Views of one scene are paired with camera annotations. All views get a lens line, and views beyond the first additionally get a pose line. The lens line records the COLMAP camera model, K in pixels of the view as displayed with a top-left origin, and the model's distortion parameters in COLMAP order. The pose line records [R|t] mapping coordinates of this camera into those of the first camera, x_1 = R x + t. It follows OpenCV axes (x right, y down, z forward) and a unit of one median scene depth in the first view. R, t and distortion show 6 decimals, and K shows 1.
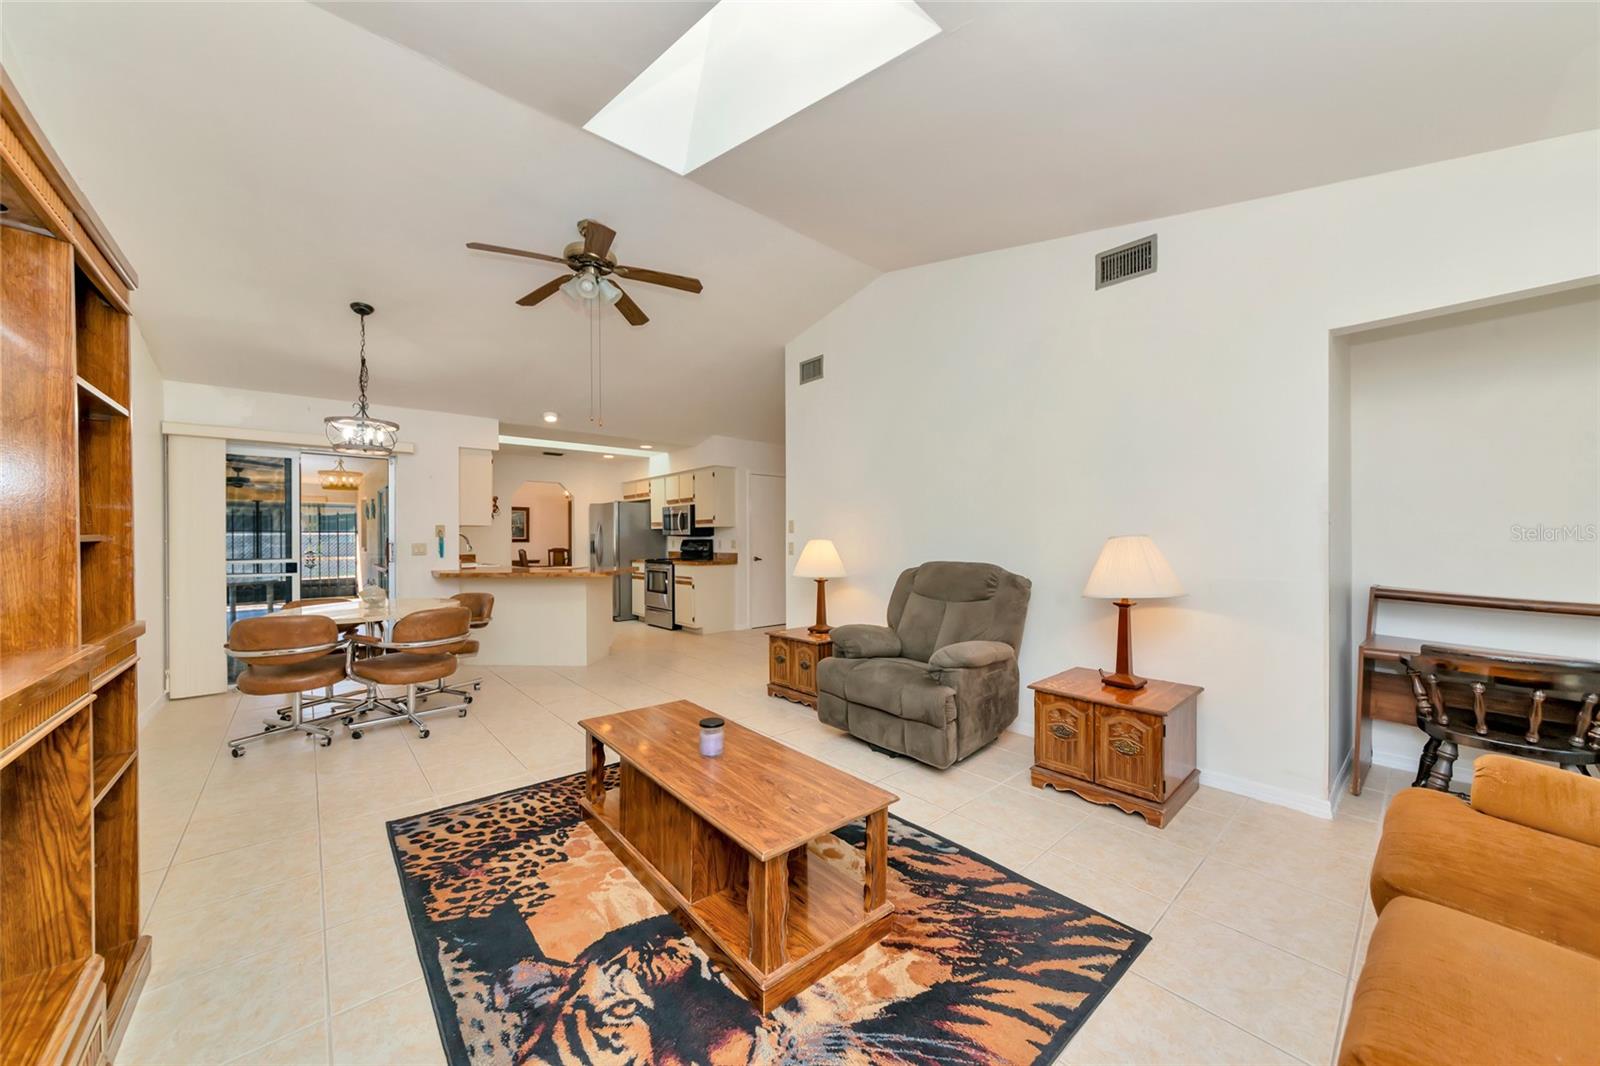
lens RADIAL K [[564.4, 0, 793.4], [0, 564.4, 544.2], [0, 0, 1]] dist [-0.001687, 0.000264]
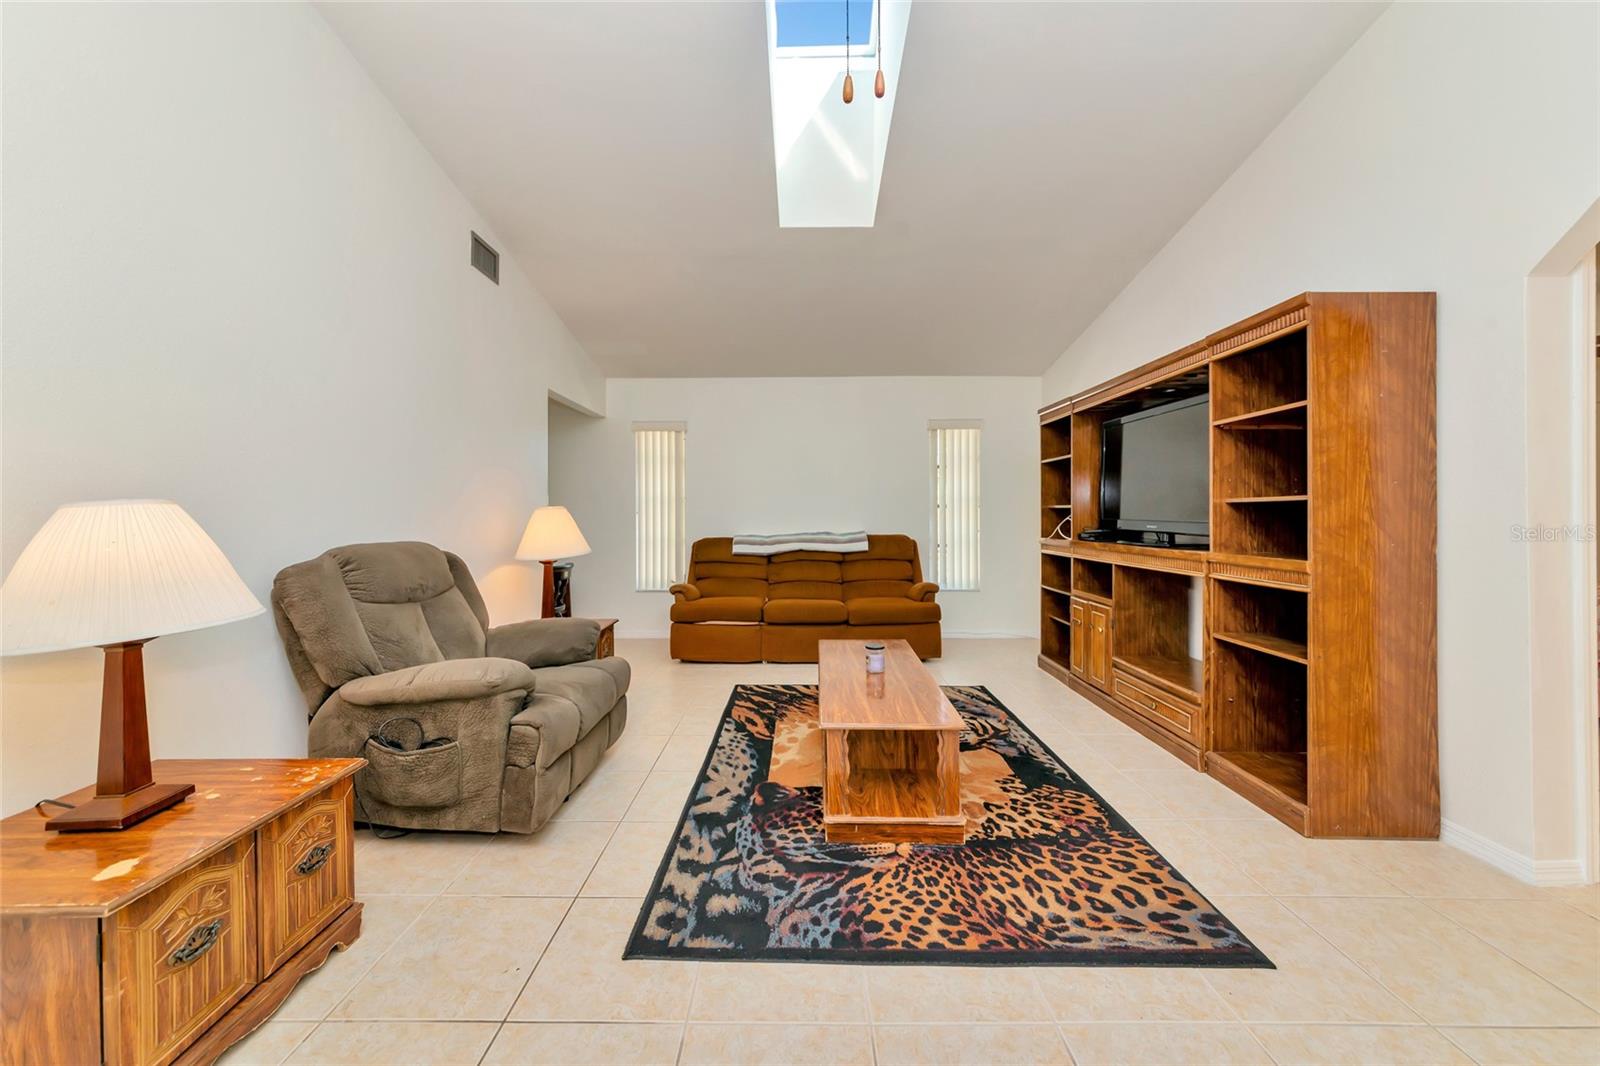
lens RADIAL K [[564.4, 0, 797.9], [0, 564.4, 518.5], [0, 0, 1]] dist [-0.001687, 0.000264]
pose [[-0.751843, 0.001104, 0.659341, -0.763416], [0.012660, 0.999838, 0.012761, 0.002974], [-0.659220, 0.017941, -0.751736, 1.840855]]
